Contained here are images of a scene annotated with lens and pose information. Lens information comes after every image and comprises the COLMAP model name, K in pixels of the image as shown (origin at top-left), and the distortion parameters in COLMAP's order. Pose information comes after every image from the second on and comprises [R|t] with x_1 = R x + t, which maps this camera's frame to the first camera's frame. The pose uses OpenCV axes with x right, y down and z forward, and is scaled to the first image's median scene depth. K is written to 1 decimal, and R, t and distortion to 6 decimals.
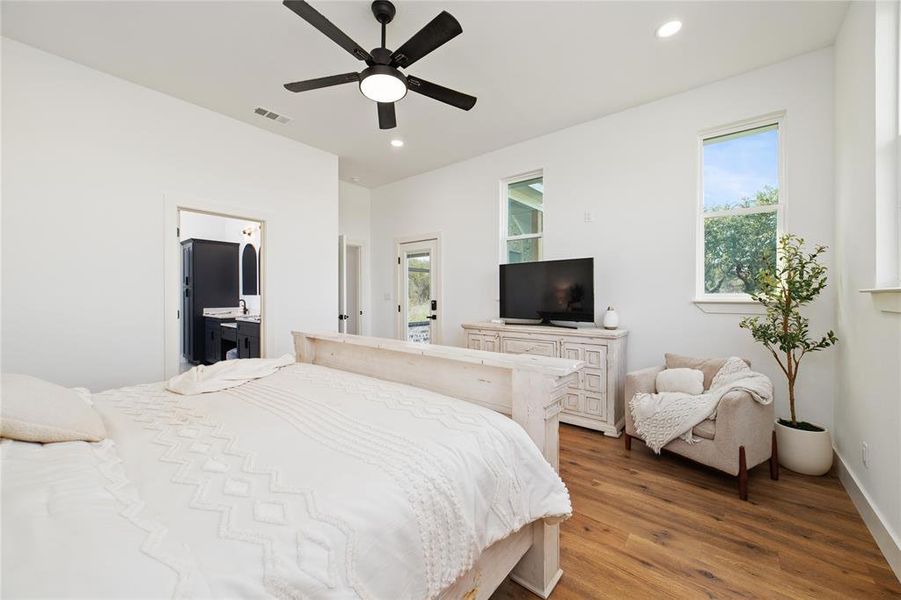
lens RADIAL K [[342.9, 0, 455.7], [0, 342.9, 295.2], [0, 0, 1]] dist [-0.000328, 0.000093]
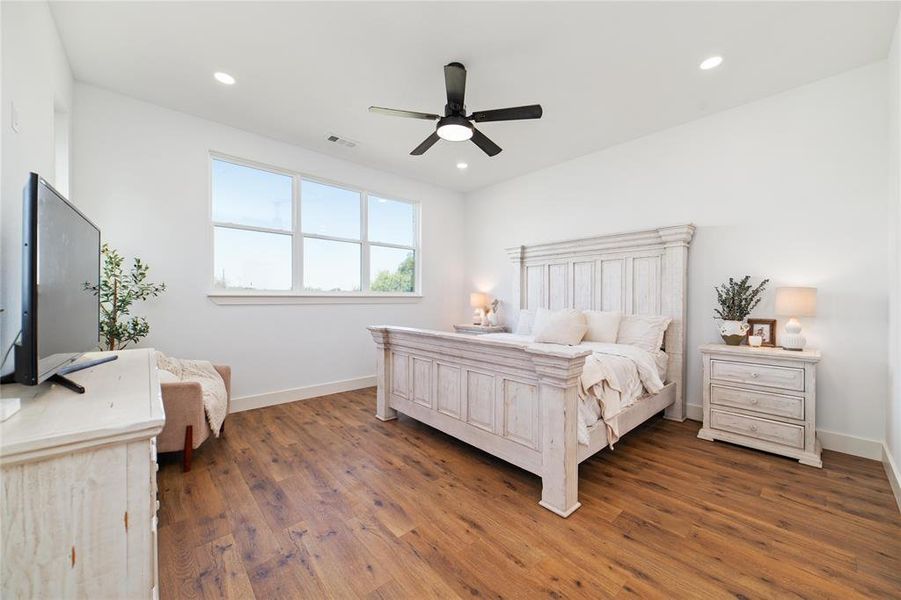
lens RADIAL K [[342.9, 0, 455.7], [0, 342.9, 295.2], [0, 0, 1]] dist [-0.000328, 0.000093]
pose [[-0.987821, -0.000402, 0.155595, -0.456104], [-0.001190, 0.999987, -0.004968, -0.005174], [-0.155591, -0.005093, -0.987808, 2.491797]]
